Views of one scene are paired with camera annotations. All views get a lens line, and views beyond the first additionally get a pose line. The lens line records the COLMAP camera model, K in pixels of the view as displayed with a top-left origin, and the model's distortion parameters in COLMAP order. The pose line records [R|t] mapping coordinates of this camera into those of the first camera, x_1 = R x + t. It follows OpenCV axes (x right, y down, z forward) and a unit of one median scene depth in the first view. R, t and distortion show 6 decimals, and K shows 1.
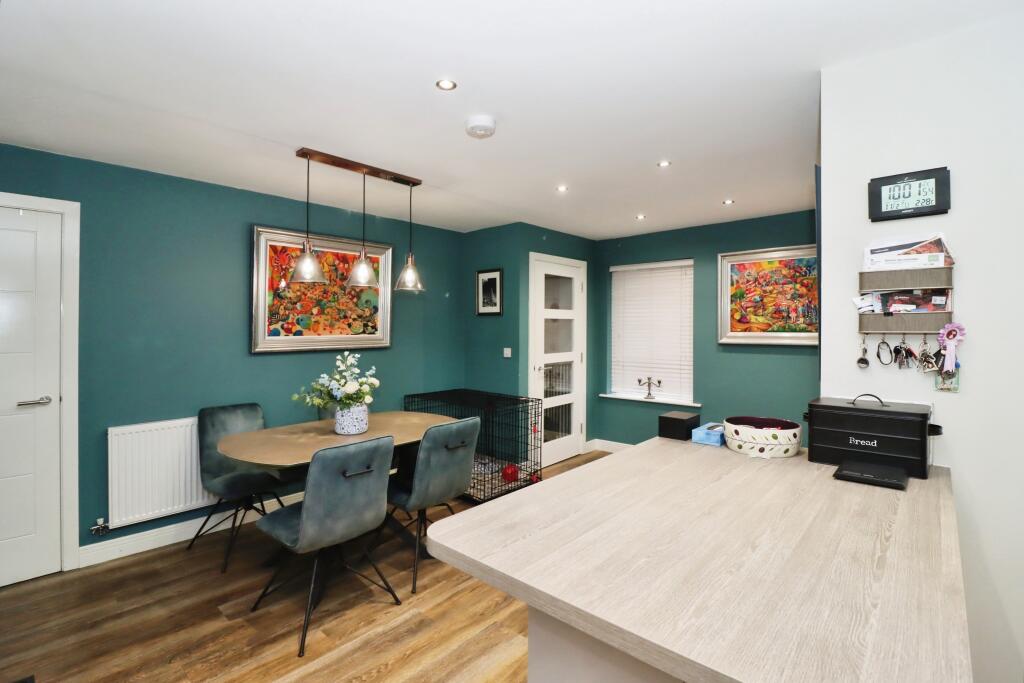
lens RADIAL K [[479.9, 0, 509.7], [0, 479.9, 332.1], [0, 0, 1]] dist [-0.002399, -0.000159]
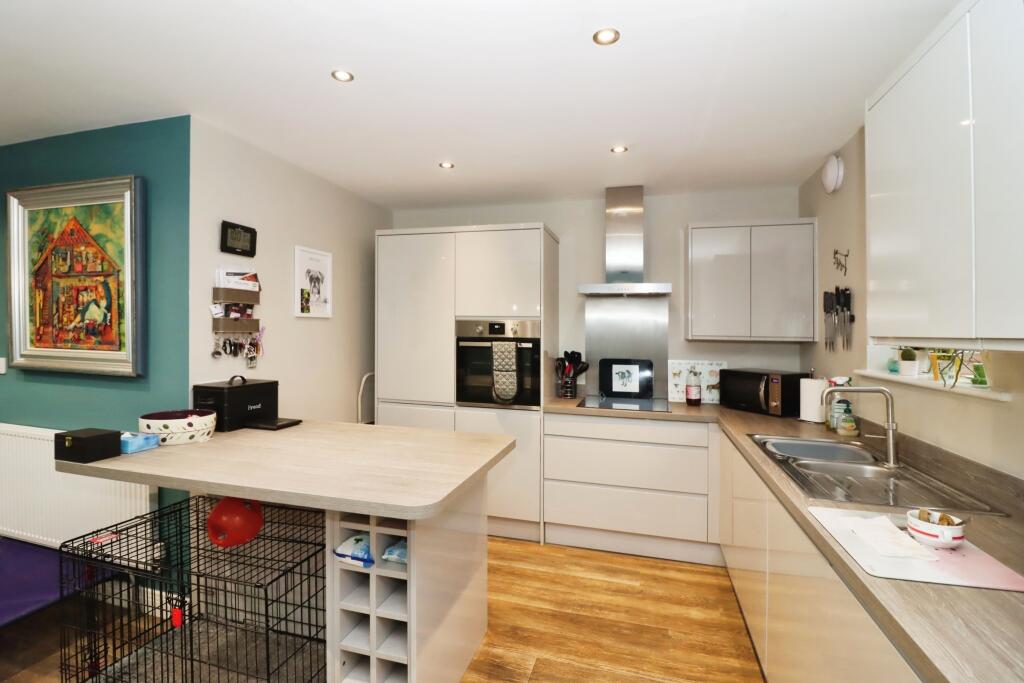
lens RADIAL K [[479.9, 0, 509.7], [0, 479.9, 332.1], [0, 0, 1]] dist [-0.002399, -0.000159]
pose [[-0.434114, -0.004722, 0.900846, -0.883430], [-0.003915, 0.999987, 0.003355, -0.007205], [-0.900850, -0.002070, -0.434126, 0.894355]]
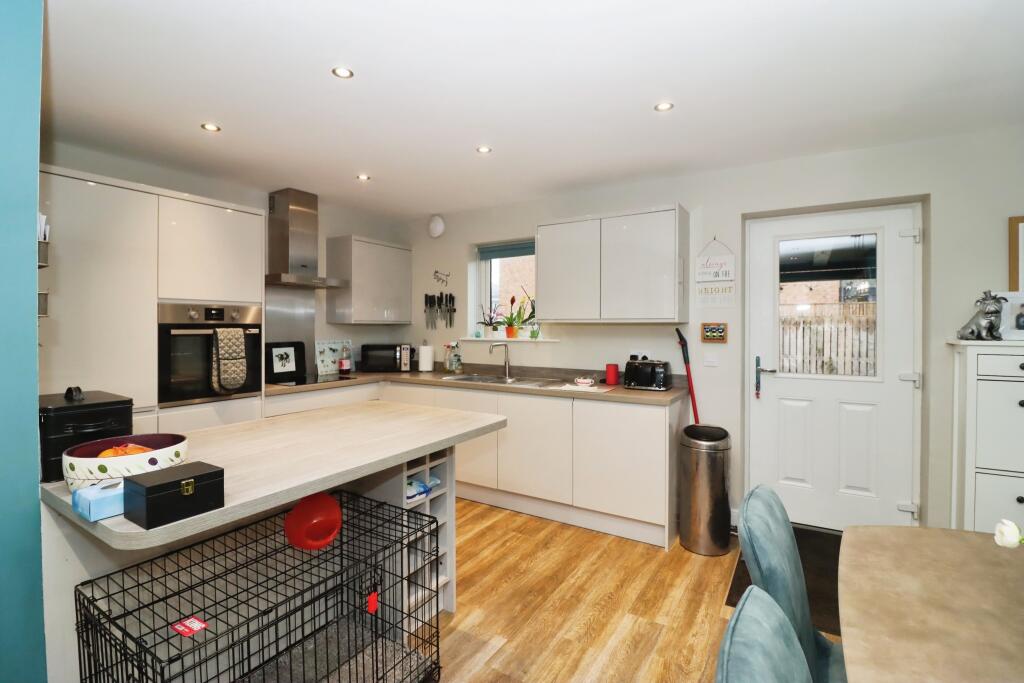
lens RADIAL K [[474.2, 0, 512.0], [0, 474.2, 321.4], [0, 0, 1]] dist [-0.000460, 0.000003]
pose [[-0.986162, 0.000013, -0.165783, 0.087191], [-0.000366, 0.999997, 0.002253, 0.007864], [0.165782, 0.002282, -0.986160, 1.987667]]
